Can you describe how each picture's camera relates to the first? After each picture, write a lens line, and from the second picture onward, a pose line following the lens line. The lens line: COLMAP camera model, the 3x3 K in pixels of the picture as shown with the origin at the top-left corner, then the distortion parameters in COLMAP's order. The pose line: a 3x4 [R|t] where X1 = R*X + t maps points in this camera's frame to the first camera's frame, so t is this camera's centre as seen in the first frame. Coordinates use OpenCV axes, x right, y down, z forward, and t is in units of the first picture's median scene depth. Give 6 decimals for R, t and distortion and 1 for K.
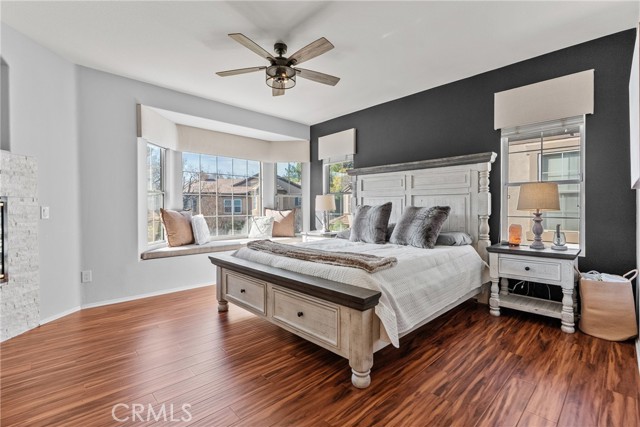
lens RADIAL K [[289.9, 0, 322.5], [0, 289.9, 211.8], [0, 0, 1]] dist [-0.000177, 0.000753]
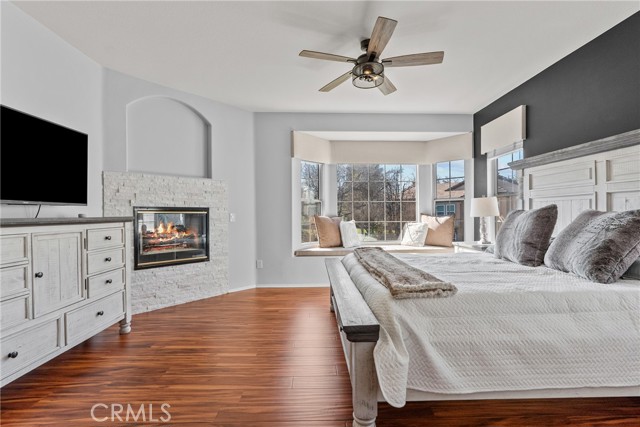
lens RADIAL K [[287.9, 0, 320.1], [0, 287.9, 215.7], [0, 0, 1]] dist [-0.011135, 0.000290]
pose [[0.743480, 0.001090, -0.668757, 0.259348], [-0.005305, 0.999977, -0.004267, -0.002129], [0.668737, 0.006720, 0.743469, 0.147432]]
